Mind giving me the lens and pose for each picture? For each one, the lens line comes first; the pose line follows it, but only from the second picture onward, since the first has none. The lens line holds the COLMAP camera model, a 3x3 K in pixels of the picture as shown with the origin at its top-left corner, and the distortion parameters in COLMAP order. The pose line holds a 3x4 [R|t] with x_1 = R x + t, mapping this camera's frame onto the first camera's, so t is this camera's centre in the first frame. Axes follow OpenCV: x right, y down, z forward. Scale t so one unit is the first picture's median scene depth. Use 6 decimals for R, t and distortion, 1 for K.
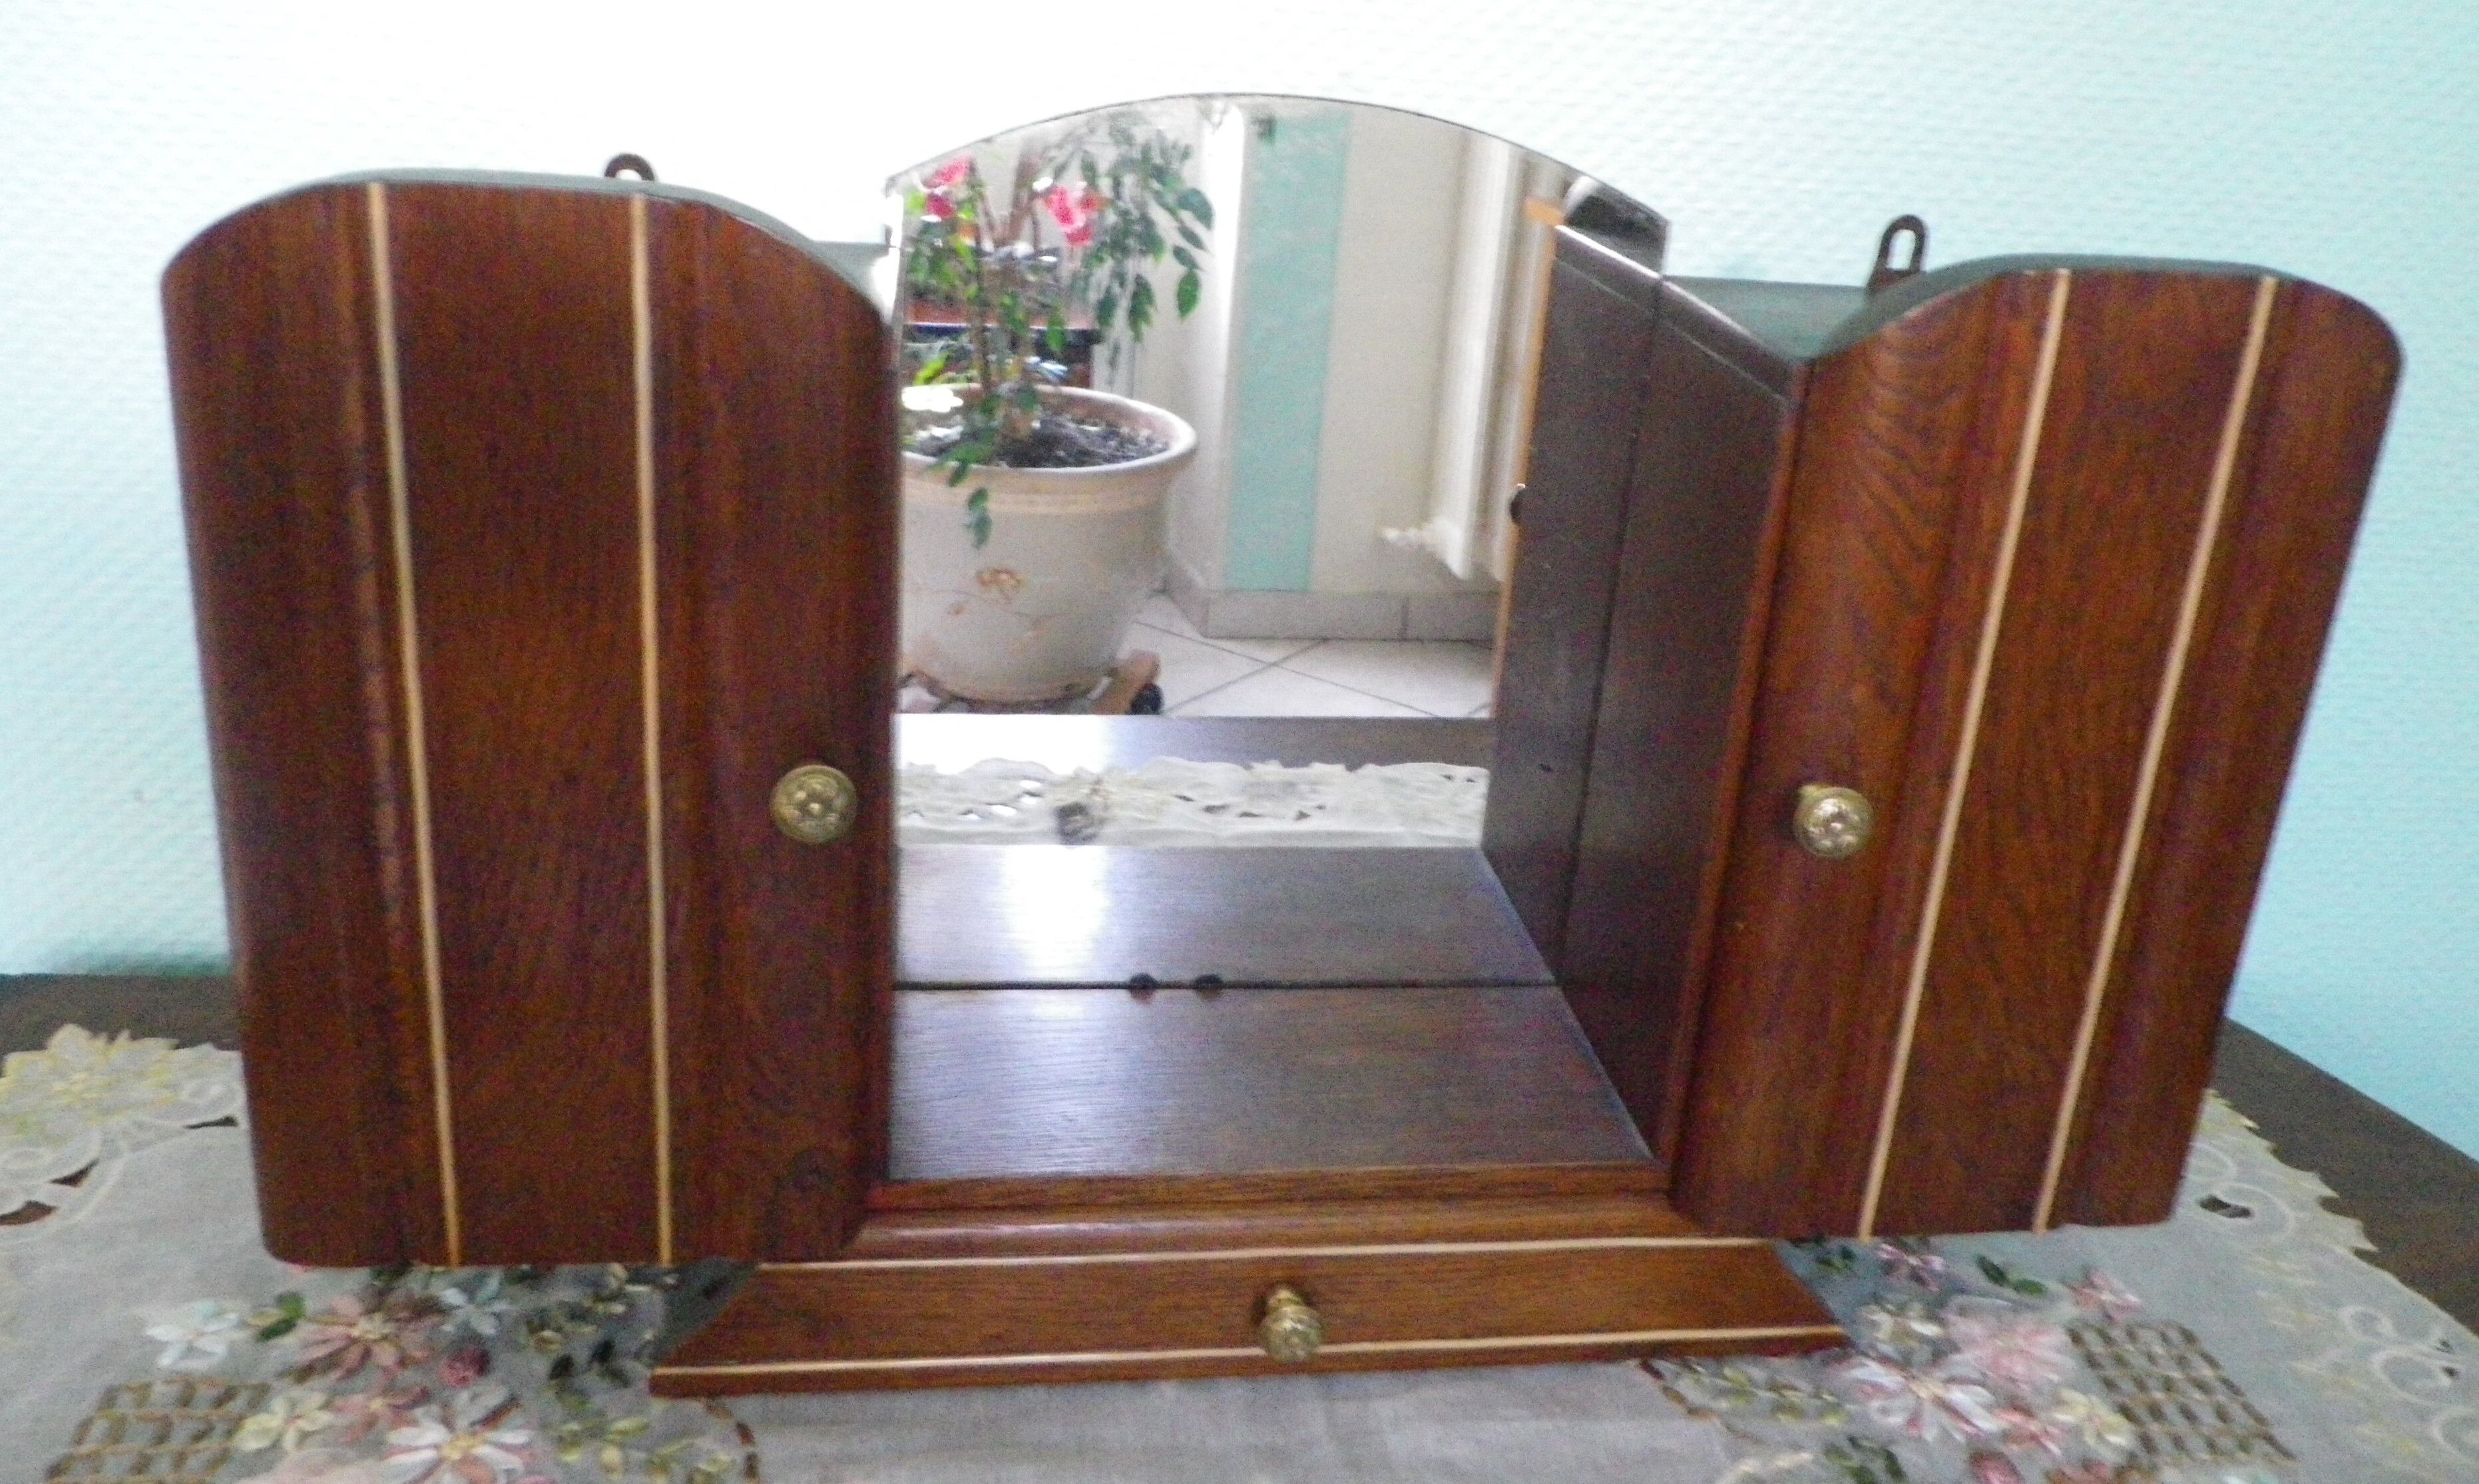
lens RADIAL K [[2030.8, 0, 1171.1], [0, 2030.8, 603.7], [0, 0, 1]] dist [0.021991, -0.021726]
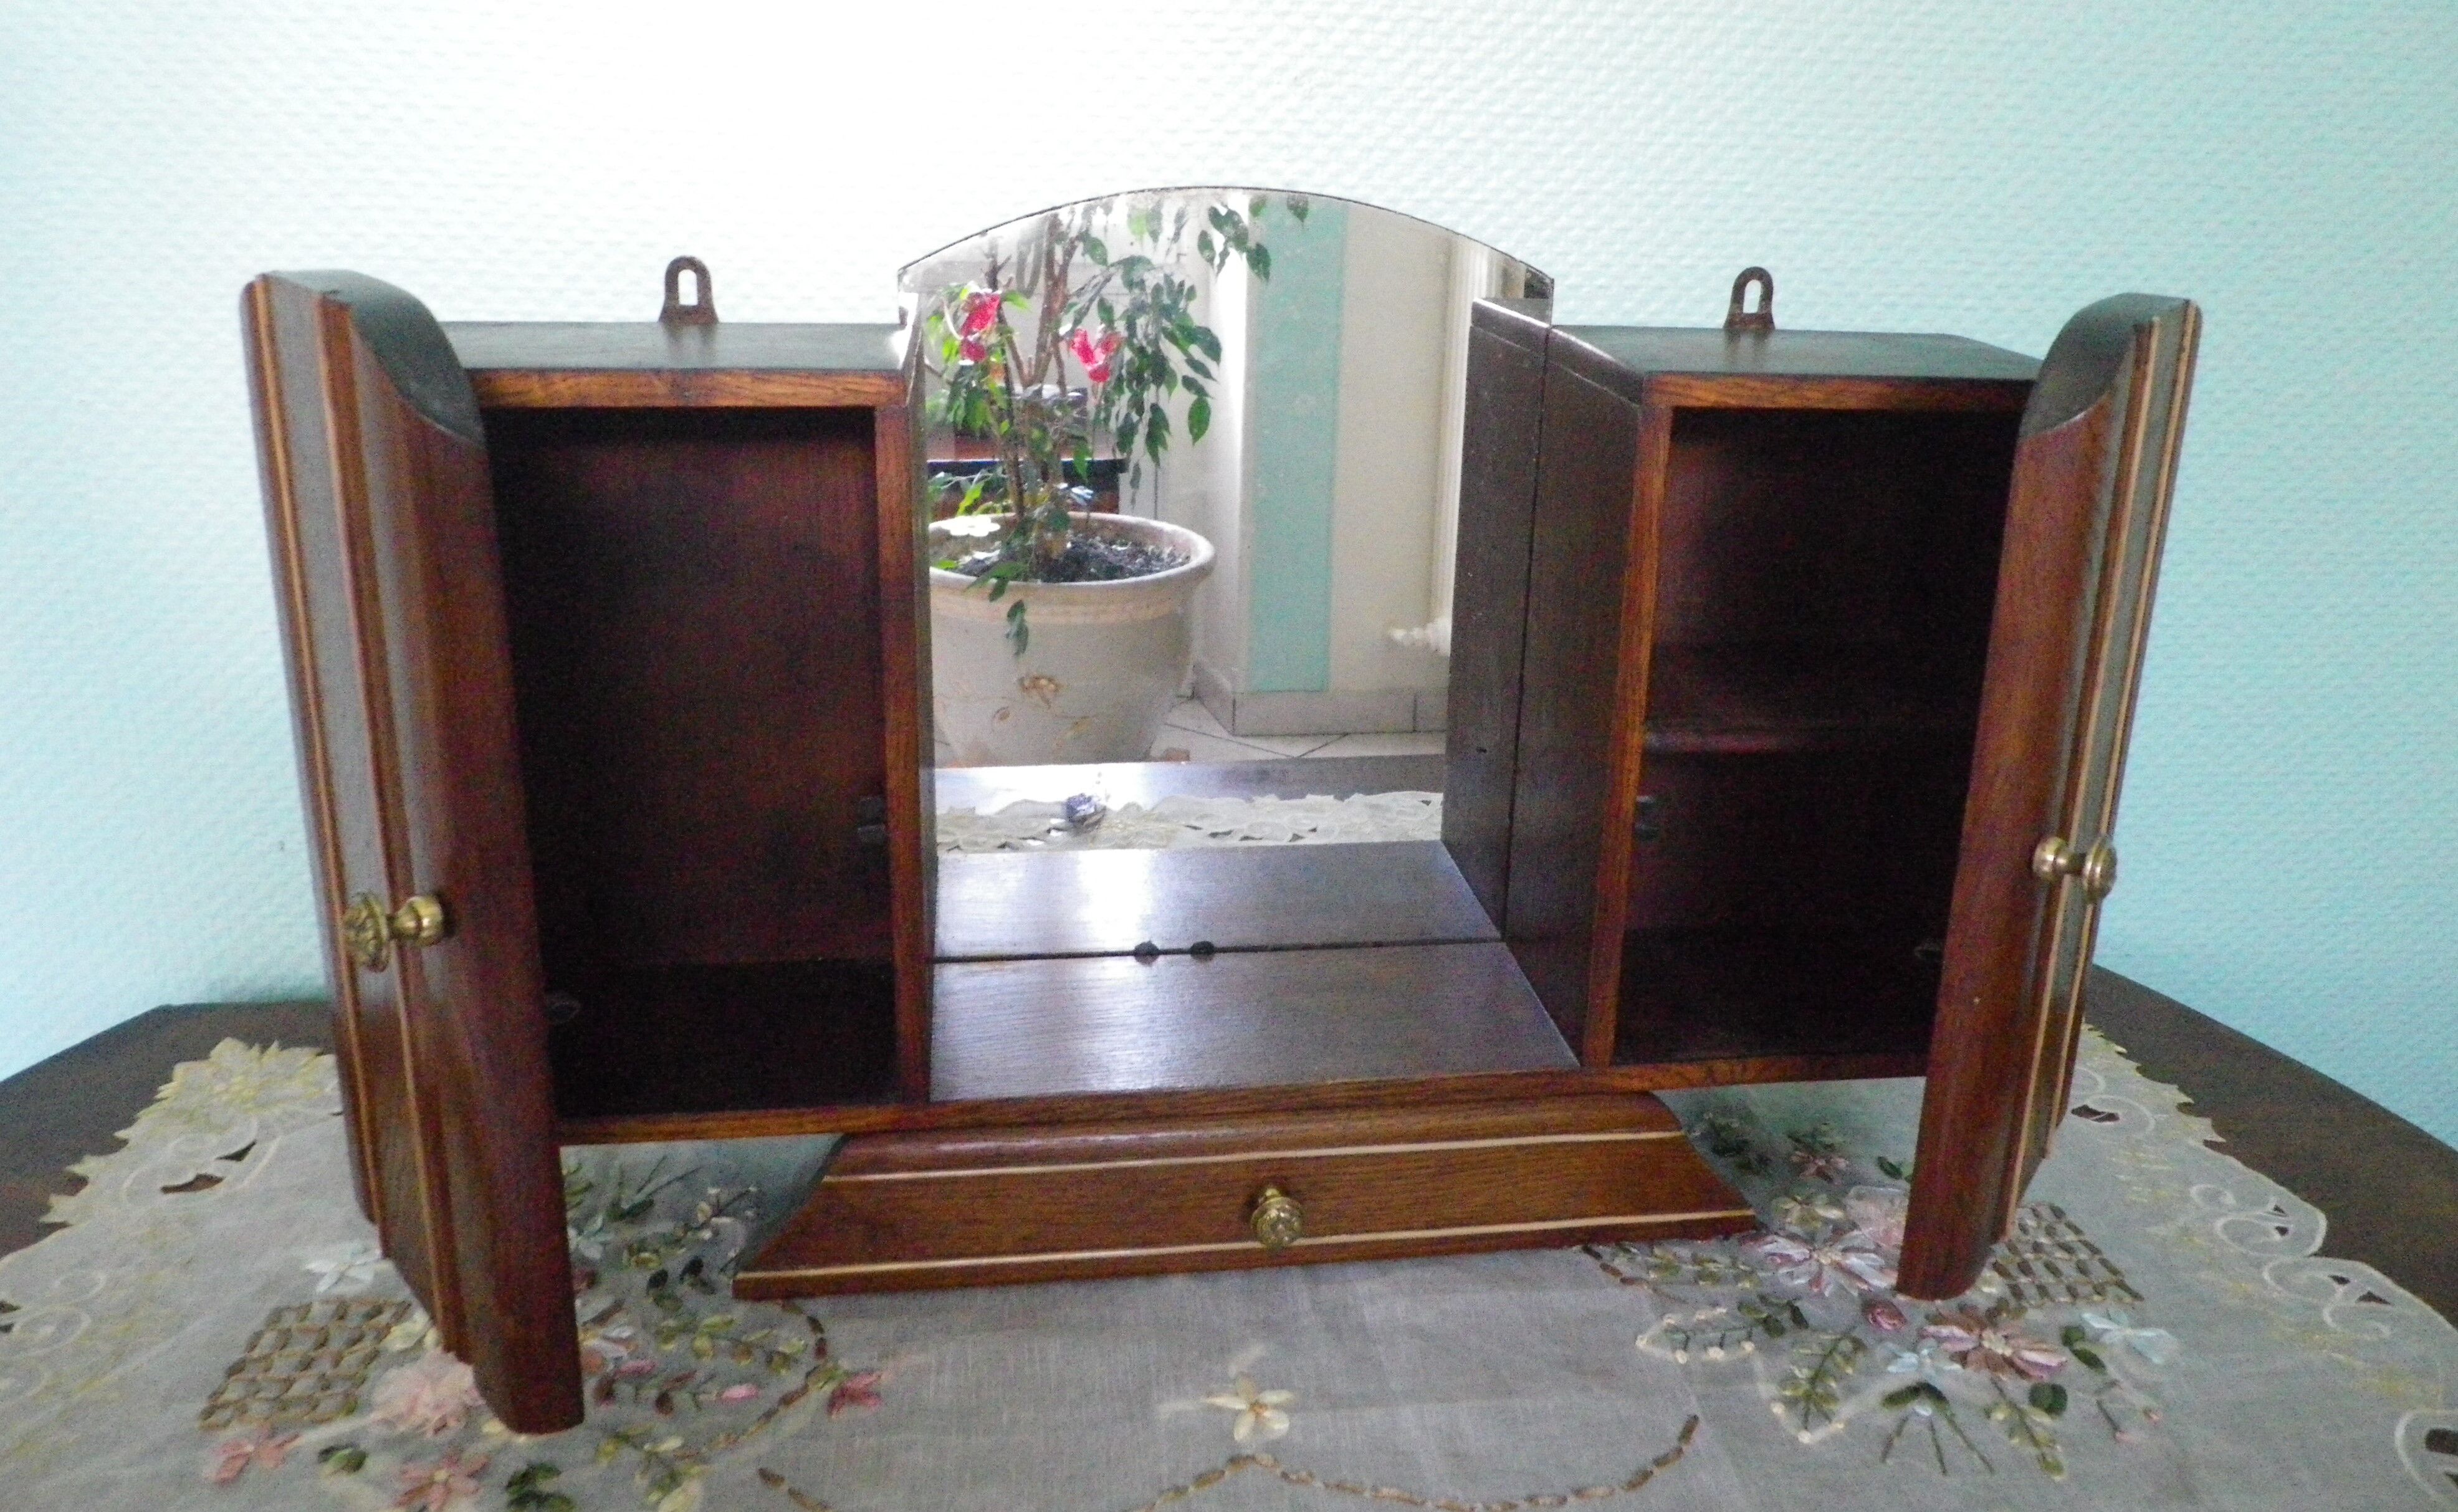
lens RADIAL K [[1943.8, 0, 1226.6], [0, 1943.8, 657.9], [0, 0, 1]] dist [0.007199, -0.000690]
pose [[0.999025, -0.044129, 0.000935, 0.040601], [0.044115, 0.997572, -0.053890, 0.087374], [0.001446, 0.053878, 0.998546, -0.132098]]
